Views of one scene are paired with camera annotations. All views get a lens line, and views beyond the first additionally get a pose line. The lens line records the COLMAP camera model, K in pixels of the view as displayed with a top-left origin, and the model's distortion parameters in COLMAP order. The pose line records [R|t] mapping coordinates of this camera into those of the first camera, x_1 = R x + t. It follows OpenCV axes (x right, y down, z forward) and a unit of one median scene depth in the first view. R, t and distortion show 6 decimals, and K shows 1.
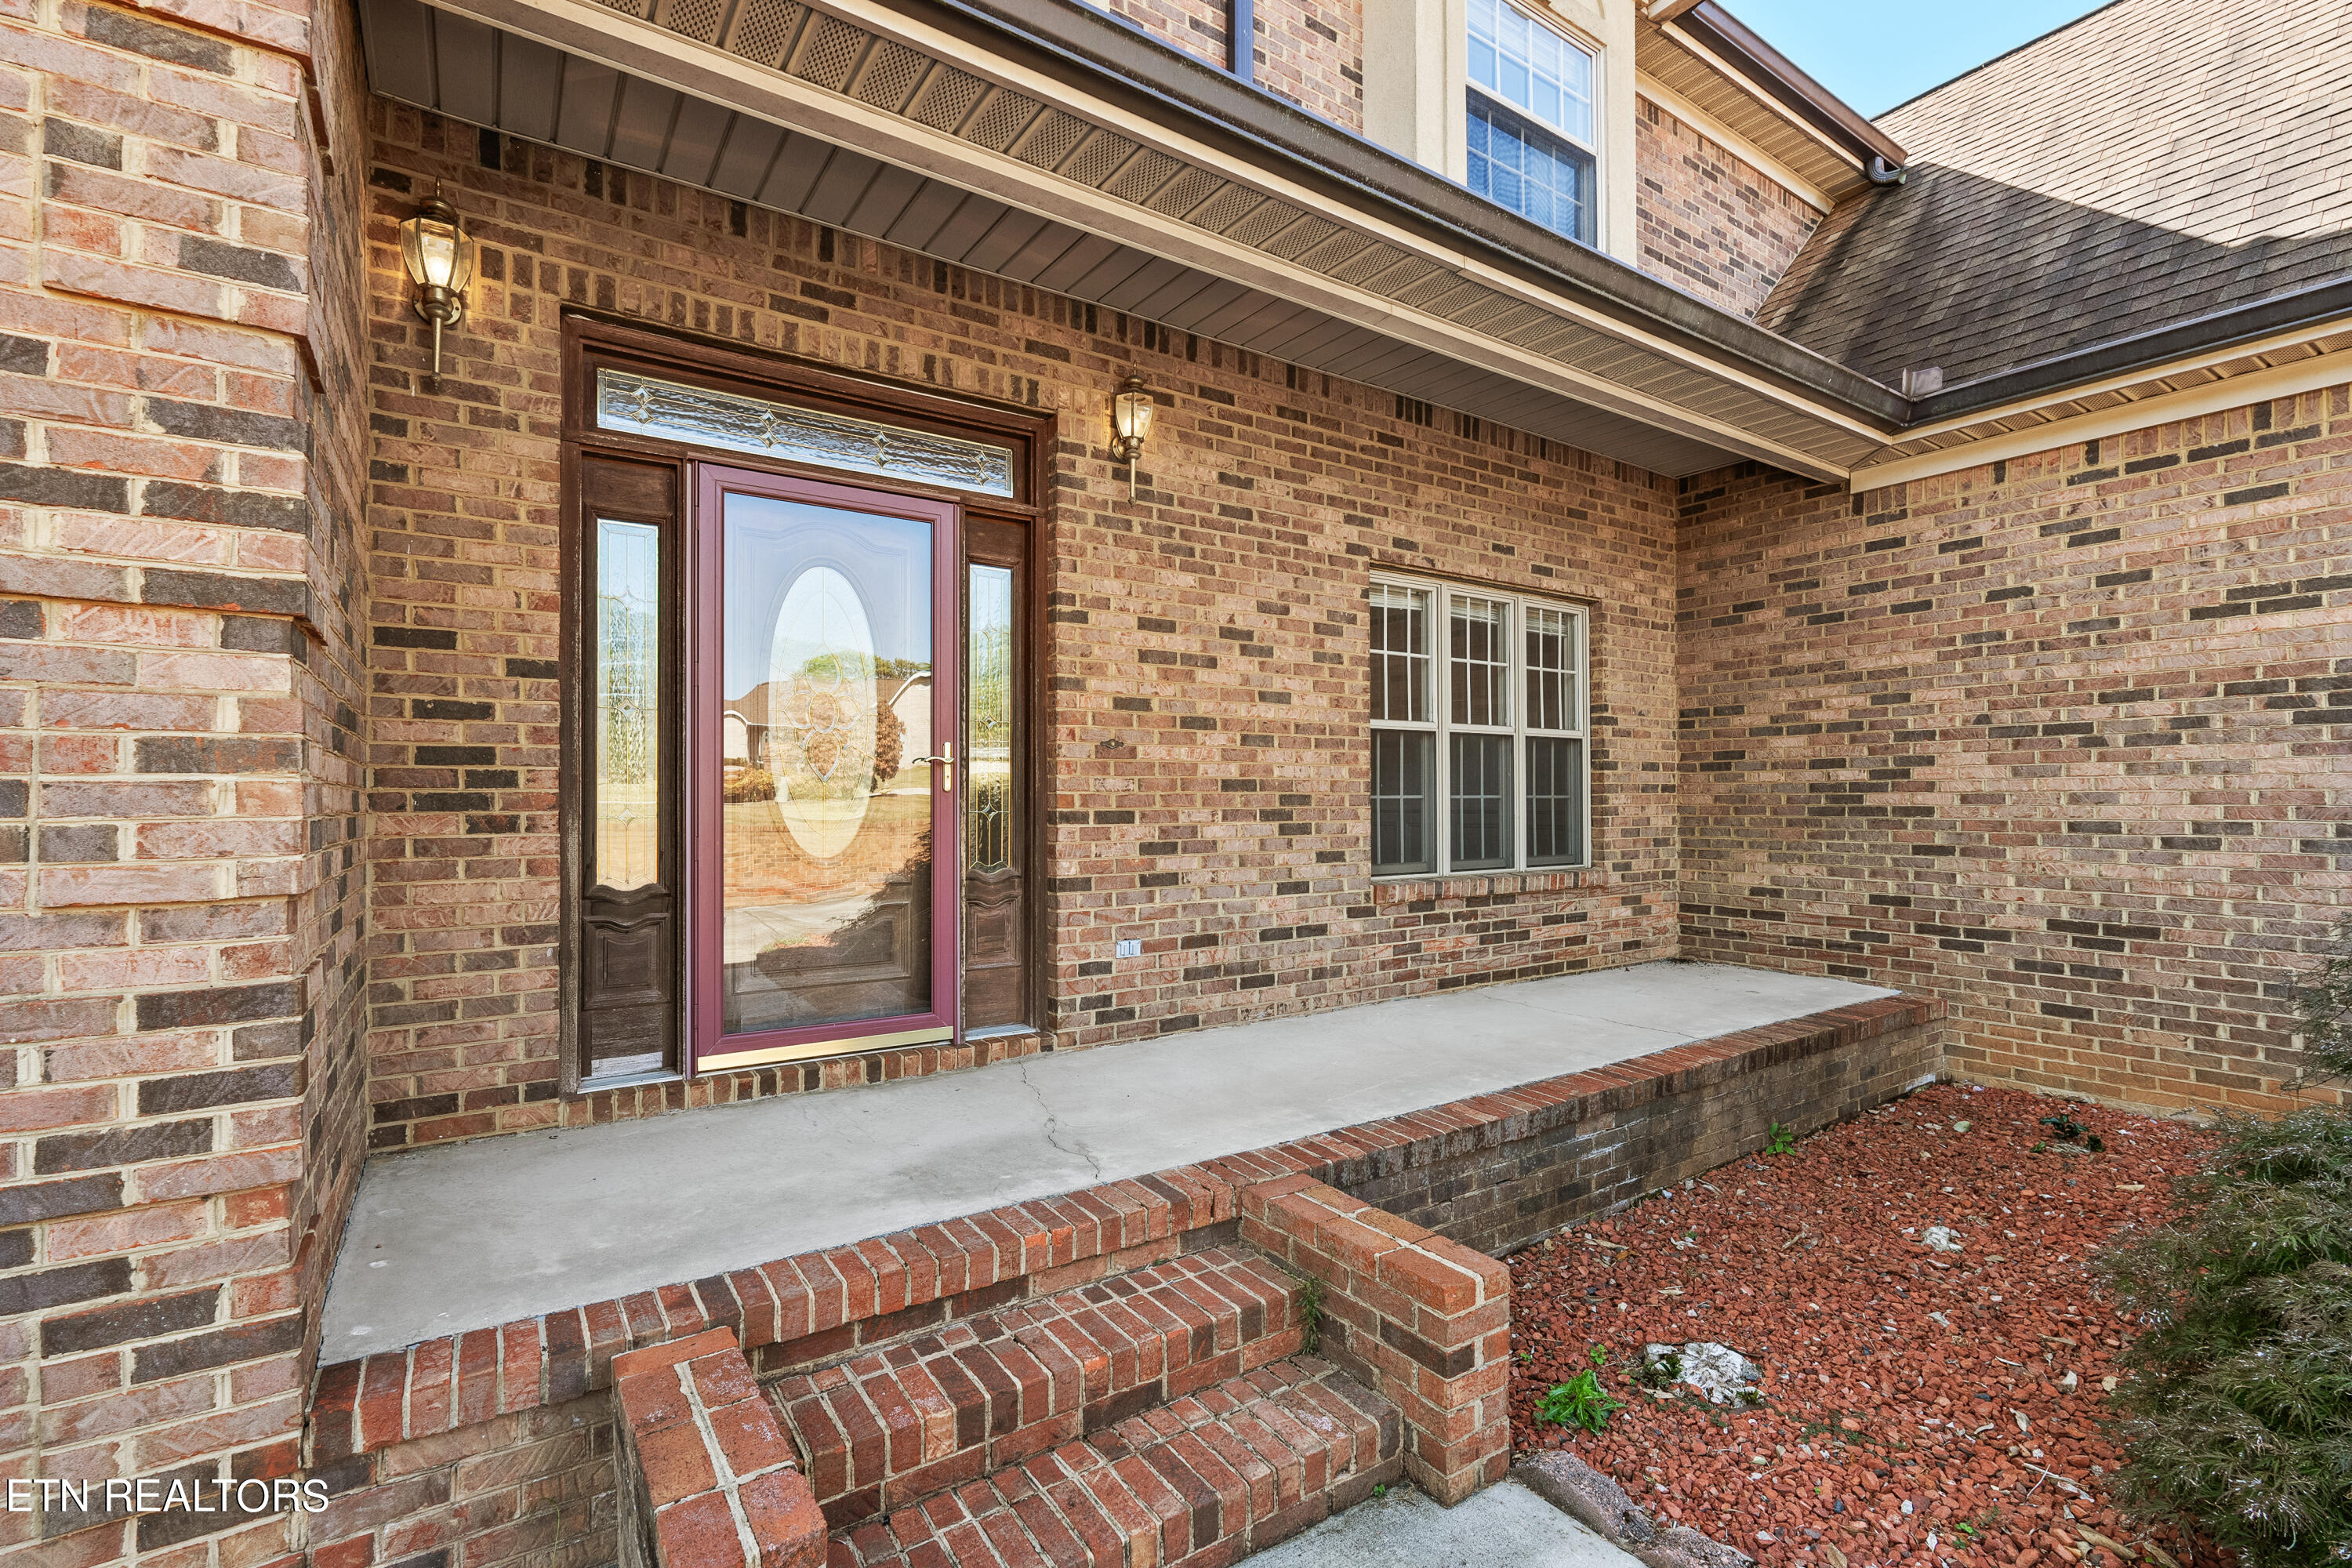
lens RADIAL K [[1054.0, 0, 1182.9], [0, 1054.0, 772.8], [0, 0, 1]] dist [-0.004656, 0.000496]
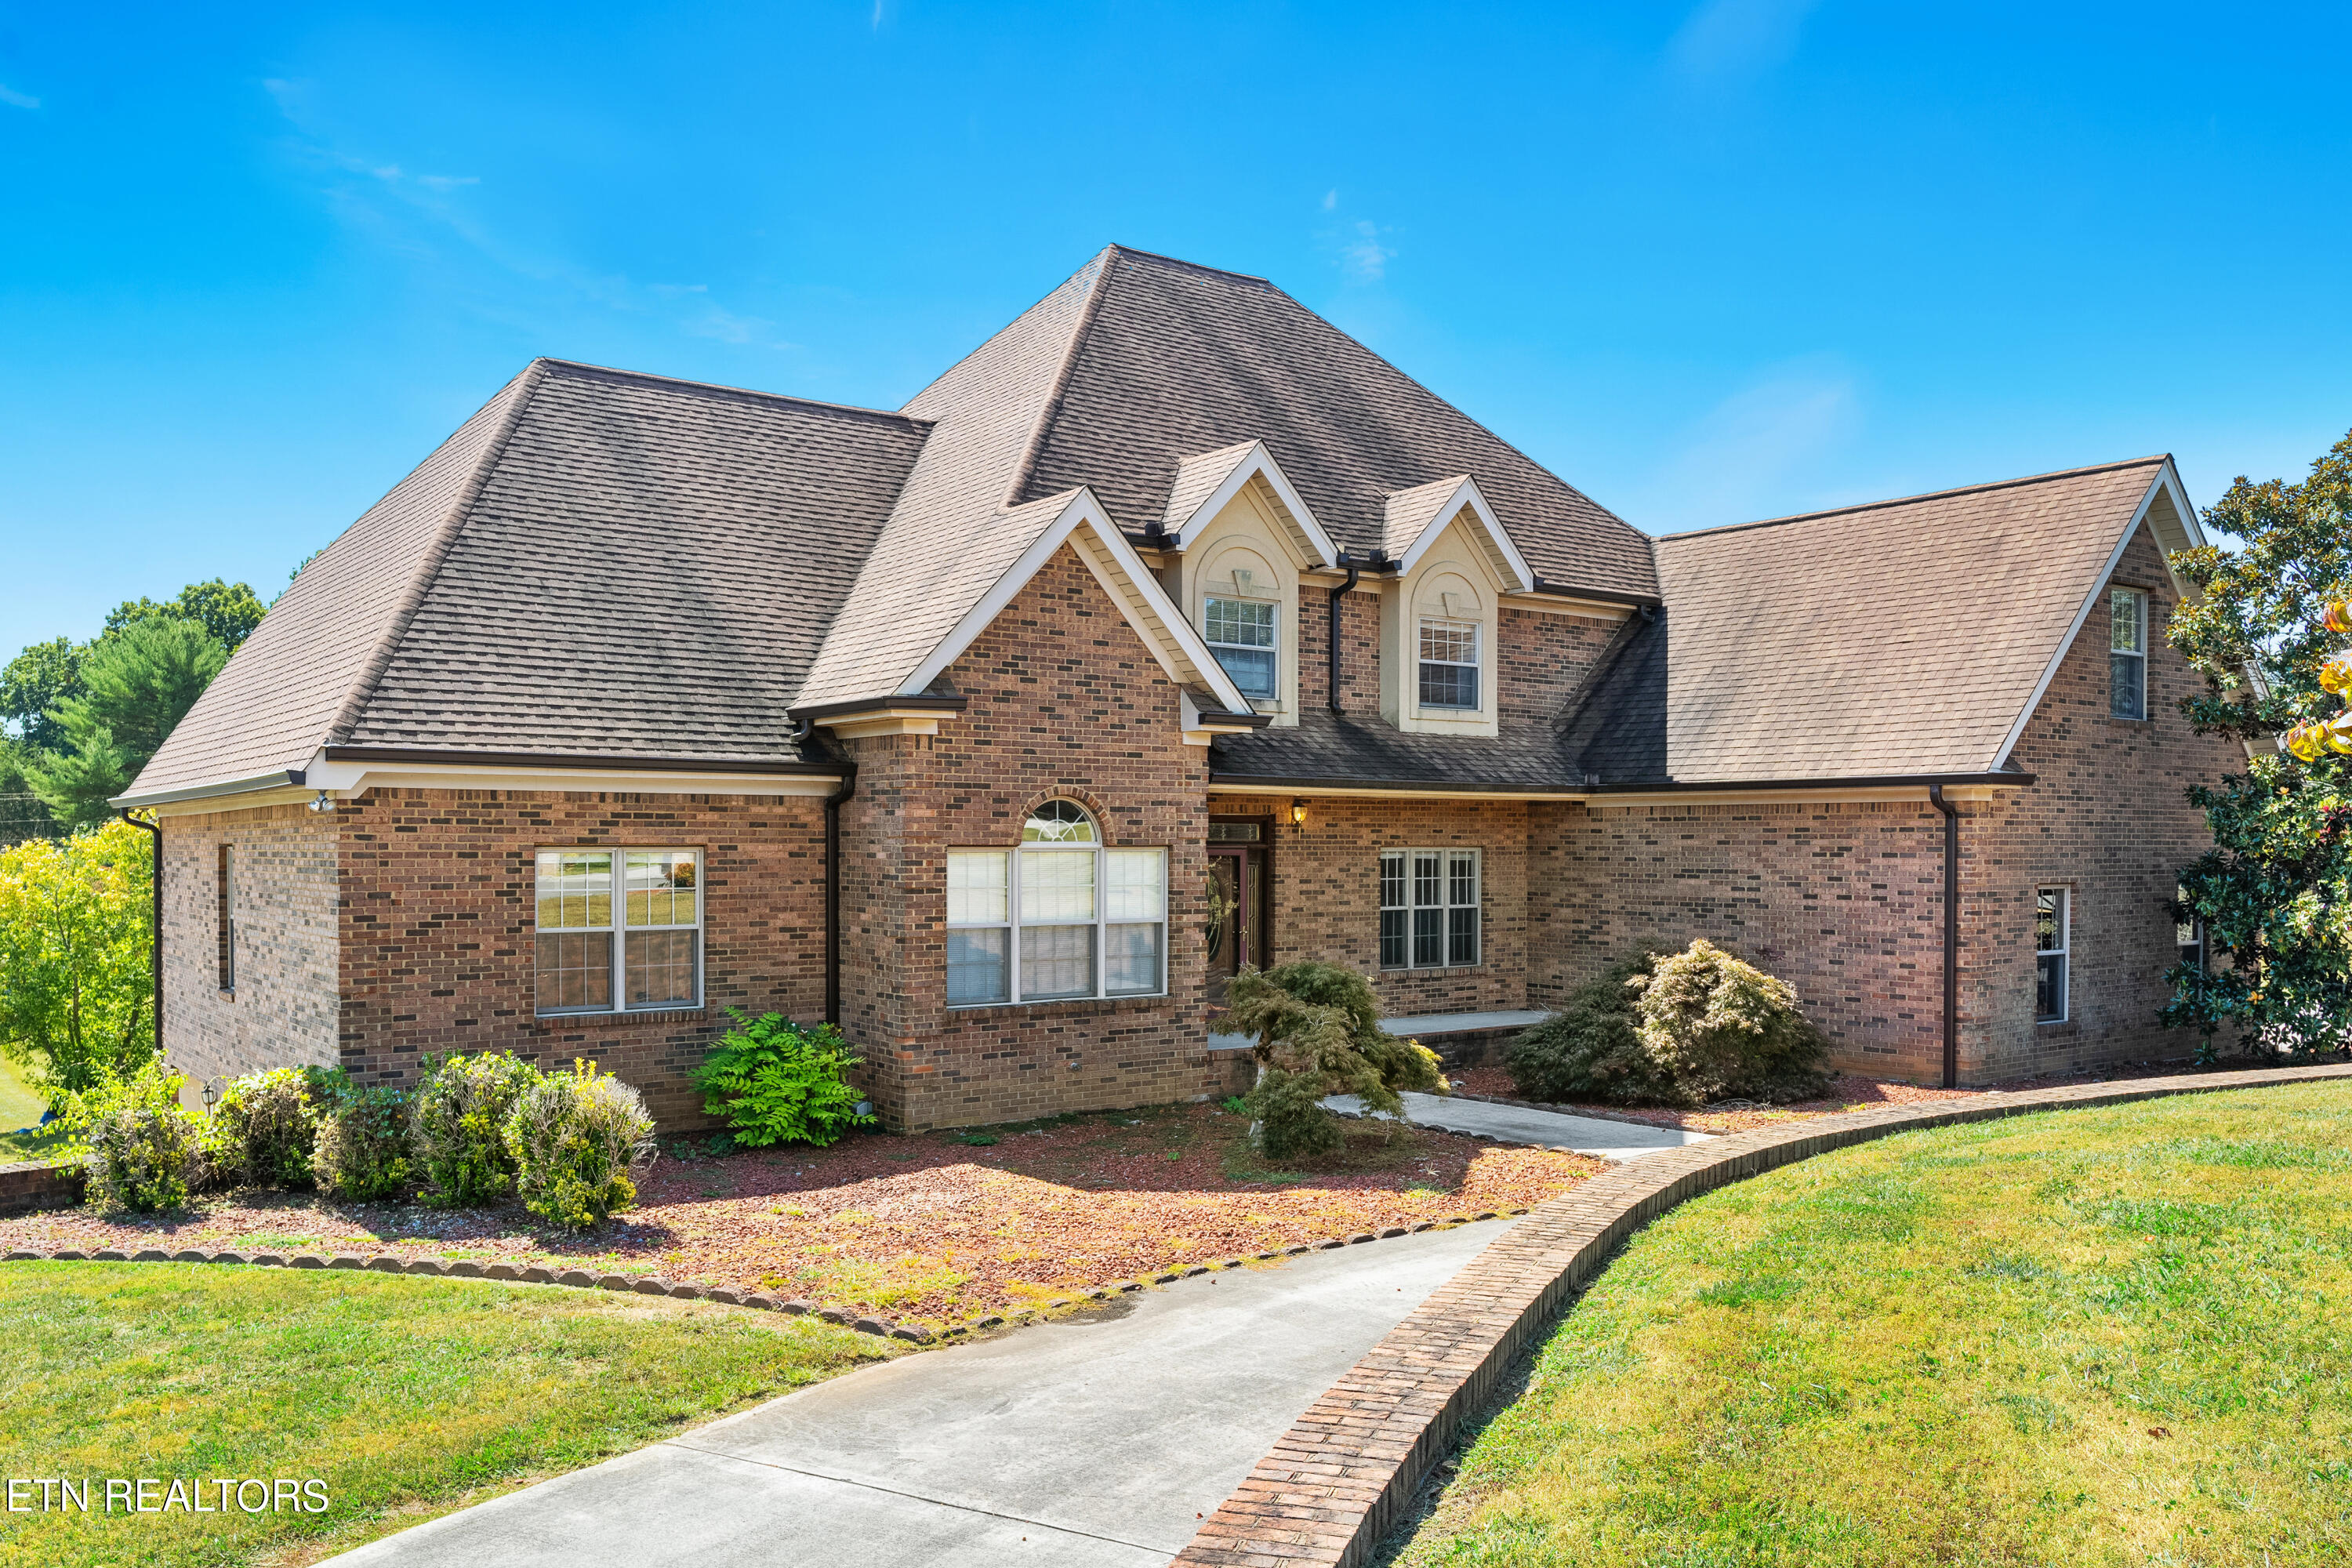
lens RADIAL K [[1827.3, 0, 1175.1], [0, 1827.3, 801.9], [0, 0, 1]] dist [0.004474, -0.000481]
pose [[0.998996, 0.005668, 0.044438, -0.503361], [-0.005783, 0.999980, 0.002439, -0.306903], [-0.044424, -0.002694, 0.999009, -3.306811]]
